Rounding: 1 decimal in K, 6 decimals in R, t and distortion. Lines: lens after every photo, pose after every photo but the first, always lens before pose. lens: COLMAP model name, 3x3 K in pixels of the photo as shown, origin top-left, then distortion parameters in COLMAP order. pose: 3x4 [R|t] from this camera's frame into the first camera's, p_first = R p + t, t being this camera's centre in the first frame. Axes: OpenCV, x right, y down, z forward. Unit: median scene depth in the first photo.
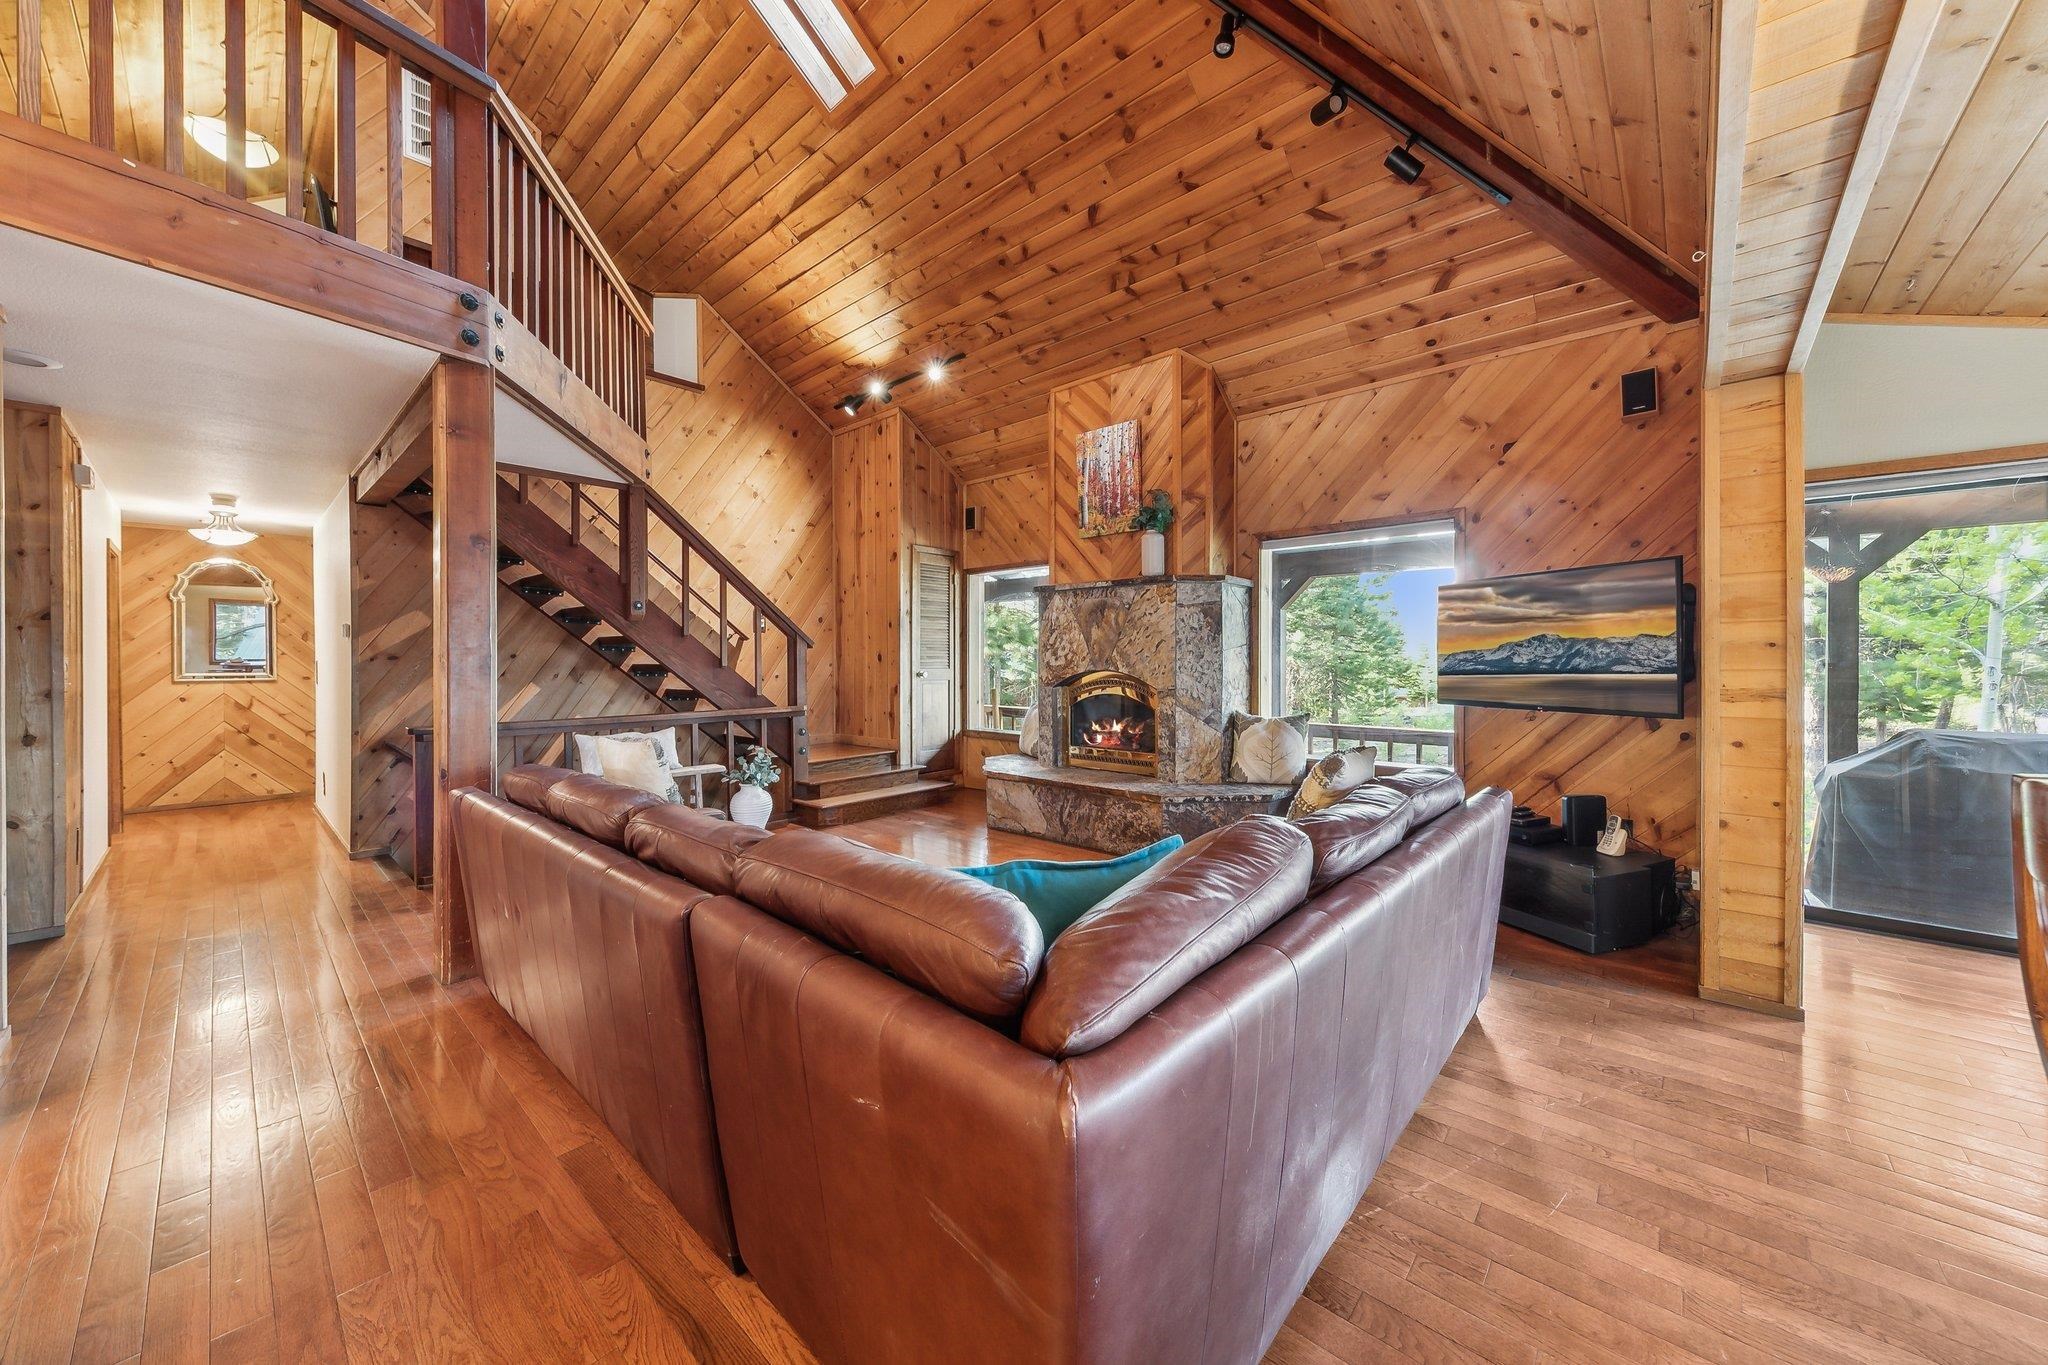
lens RADIAL K [[730.8, 0, 1031.4], [0, 730.8, 660.9], [0, 0, 1]] dist [0.001969, 0.000154]
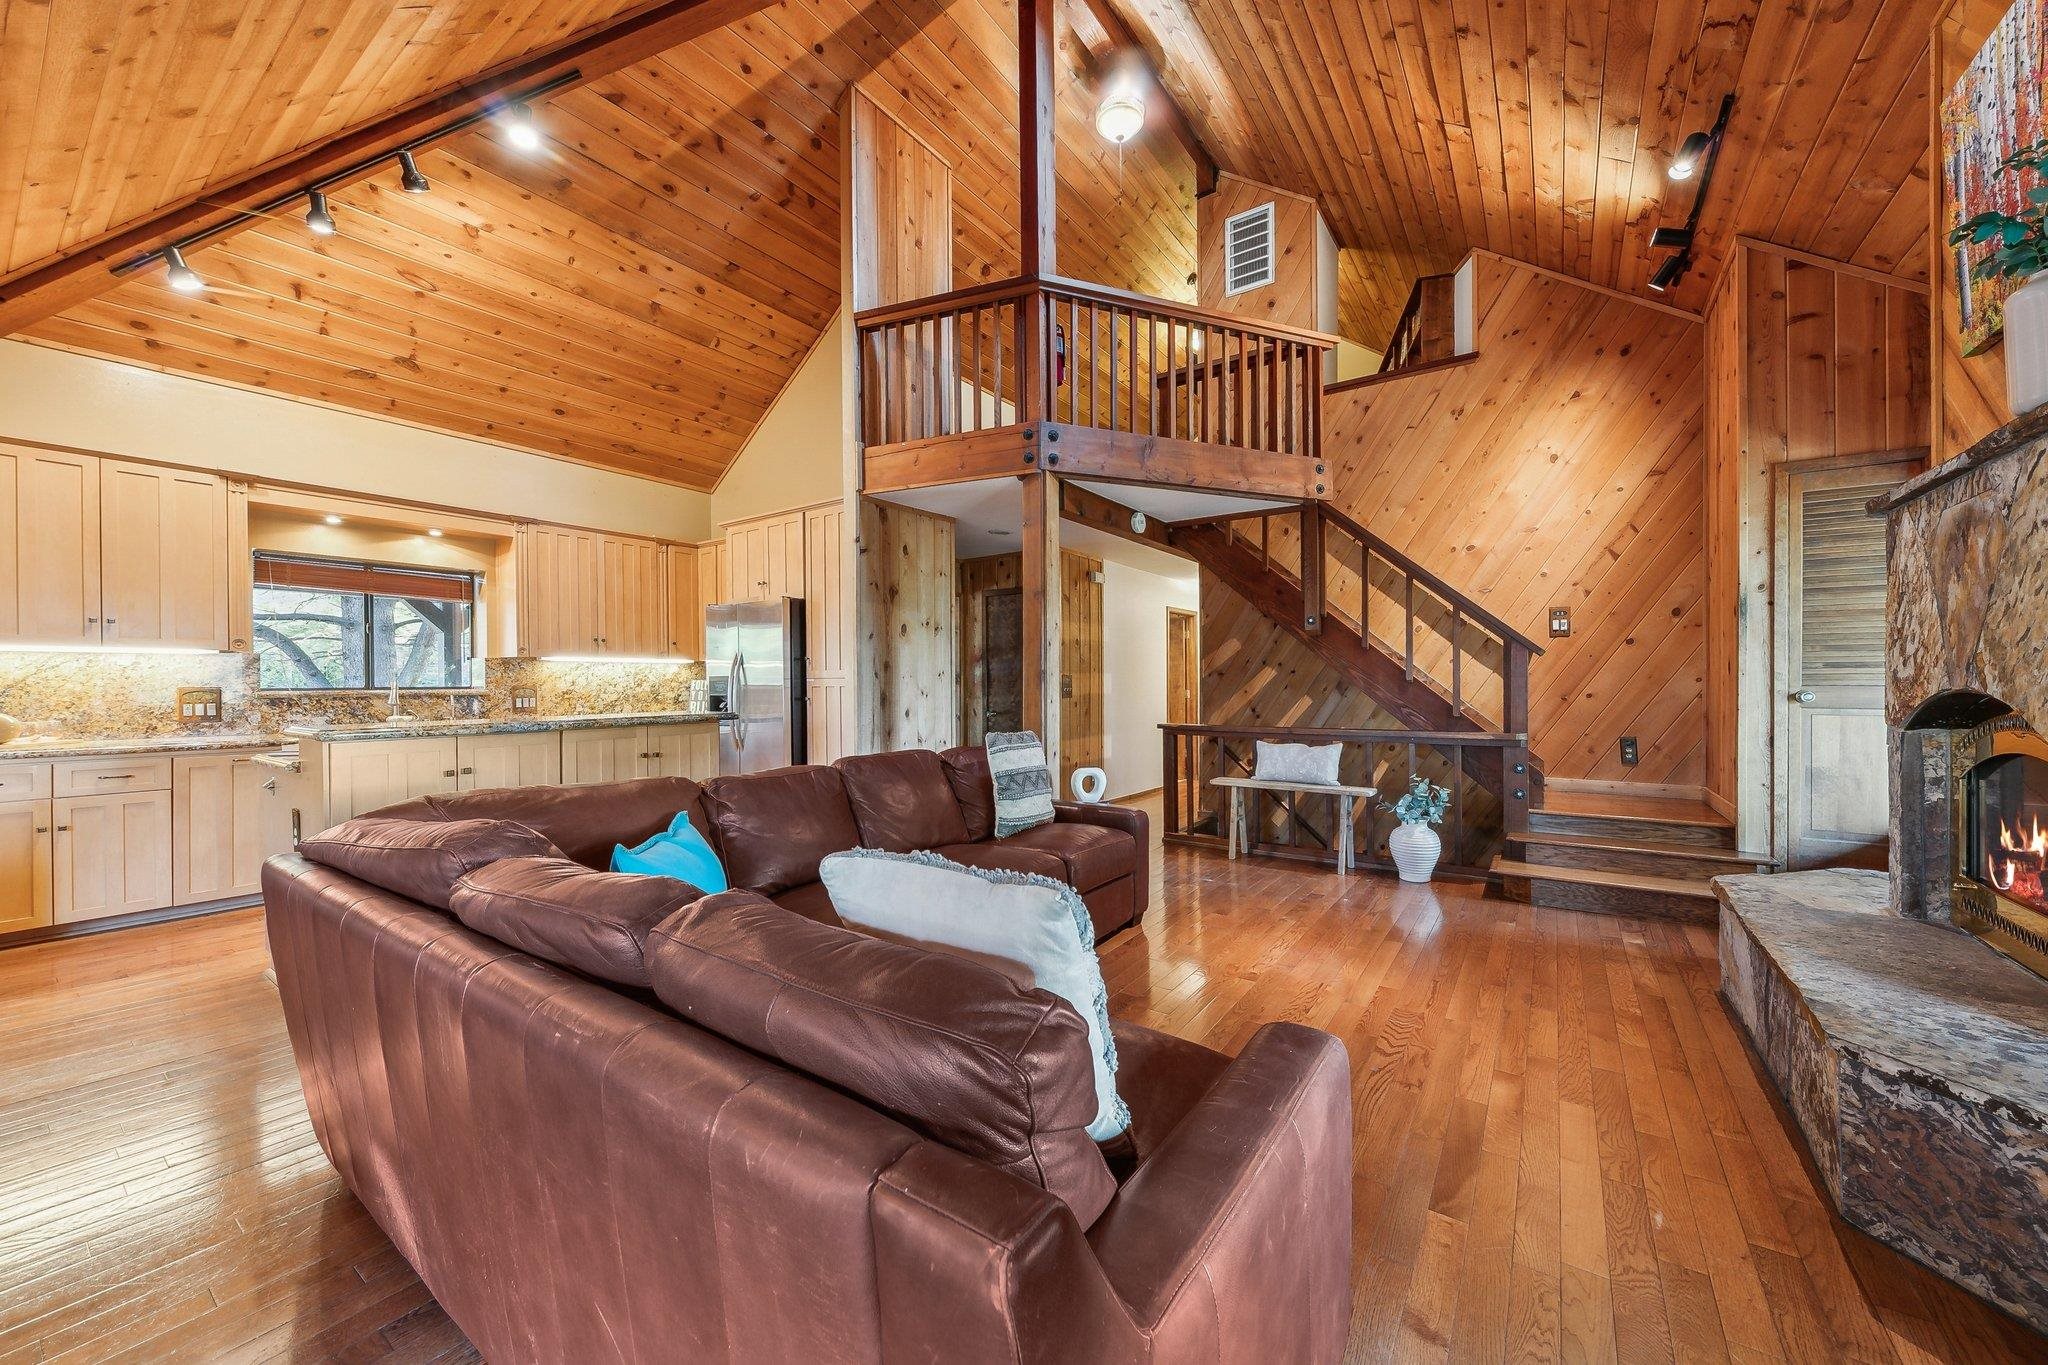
lens RADIAL K [[730.8, 0, 1037.3], [0, 730.8, 685.1], [0, 0, 1]] dist [0.001969, 0.000154]
pose [[0.138029, 0.005633, -0.990412, 0.367282], [0.002921, 0.999977, 0.006095, 0.005874], [0.990424, -0.003734, 0.138009, 0.419462]]
